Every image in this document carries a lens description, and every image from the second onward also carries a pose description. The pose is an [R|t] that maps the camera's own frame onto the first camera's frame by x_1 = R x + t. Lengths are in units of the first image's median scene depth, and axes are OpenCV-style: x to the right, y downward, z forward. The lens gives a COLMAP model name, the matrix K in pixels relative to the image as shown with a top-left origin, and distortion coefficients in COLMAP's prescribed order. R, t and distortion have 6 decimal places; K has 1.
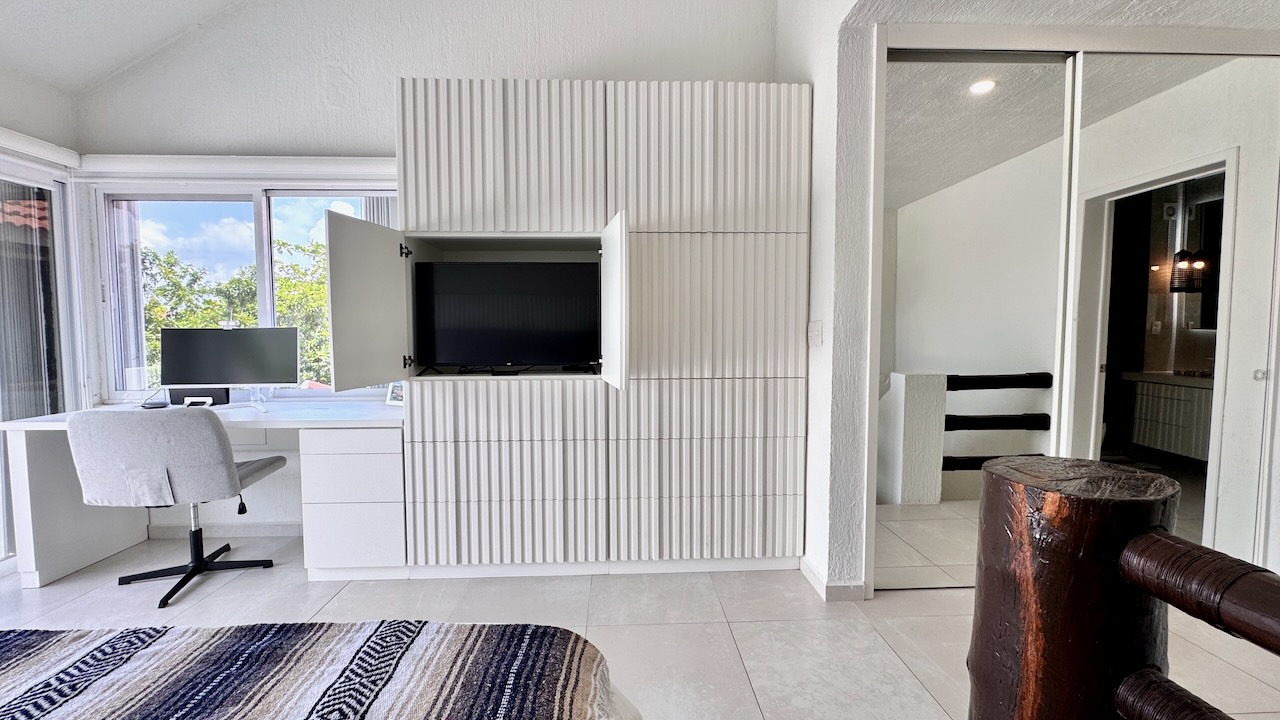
lens RADIAL K [[513.1, 0, 639.7], [0, 513.1, 364.9], [0, 0, 1]] dist [-0.003179, -0.000183]
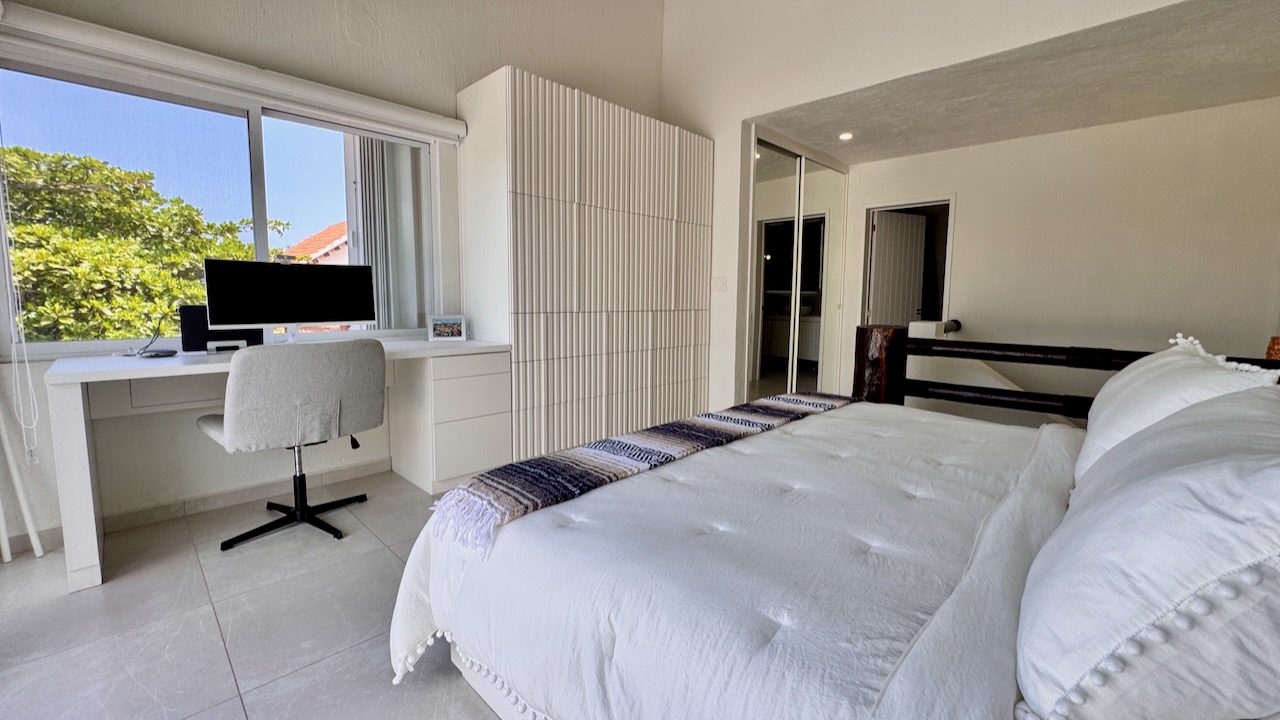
lens RADIAL K [[513.1, 0, 648.8], [0, 513.1, 349.8], [0, 0, 1]] dist [-0.003179, -0.000183]
pose [[0.725280, -0.060895, 0.685756, -1.022019], [0.032682, 0.998003, 0.054056, 0.059871], [-0.687678, -0.016794, 0.725822, -0.127455]]
